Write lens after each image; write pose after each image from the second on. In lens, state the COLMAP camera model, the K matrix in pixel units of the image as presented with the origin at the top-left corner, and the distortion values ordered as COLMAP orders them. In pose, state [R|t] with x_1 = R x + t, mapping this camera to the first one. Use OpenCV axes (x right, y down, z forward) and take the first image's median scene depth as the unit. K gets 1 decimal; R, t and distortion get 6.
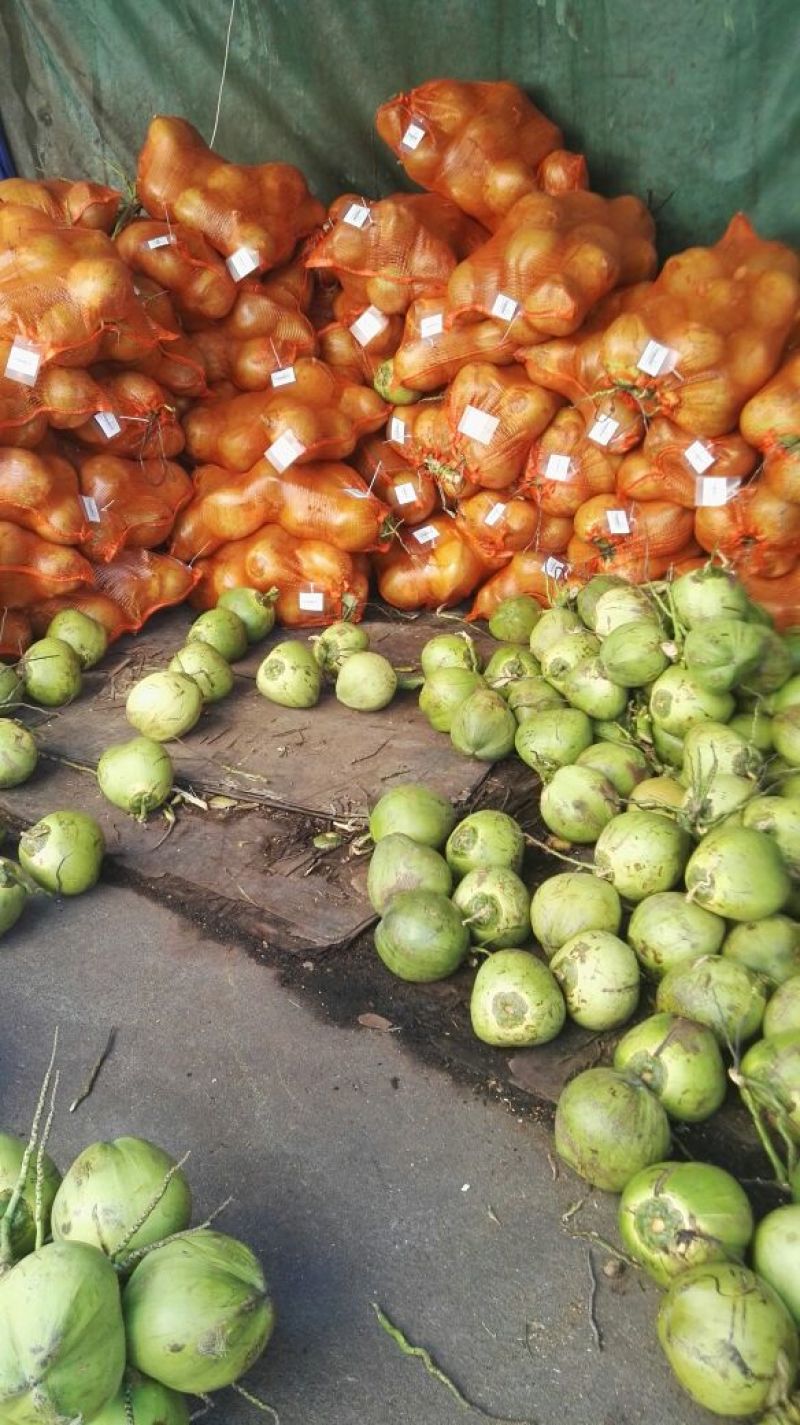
lens RADIAL K [[1159.0, 0, 400.0], [0, 1159.0, 712.5], [0, 0, 1]] dist [0.065640, -0.122342]
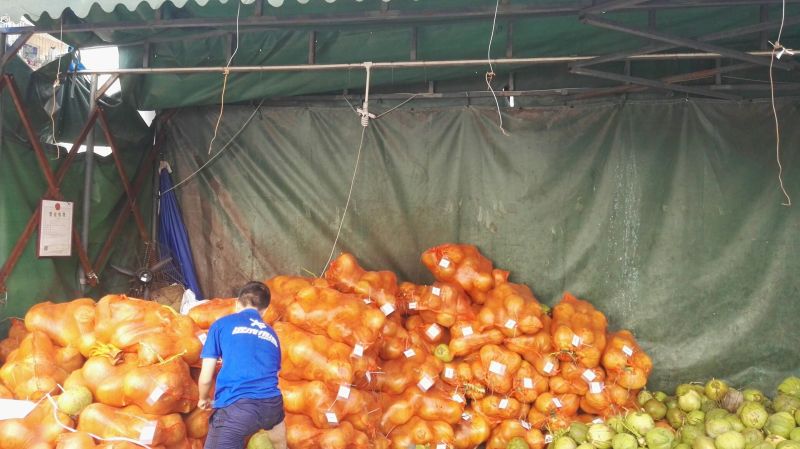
lens RADIAL K [[650.7, 0, 400.0], [0, 650.7, 224.5], [0, 0, 1]] dist [0.065640, -0.122342]
pose [[0.919775, 0.034883, 0.390893, -0.675852], [0.147859, 0.891841, -0.427502, 0.049503], [-0.363527, 0.451003, 0.815135, -0.216996]]
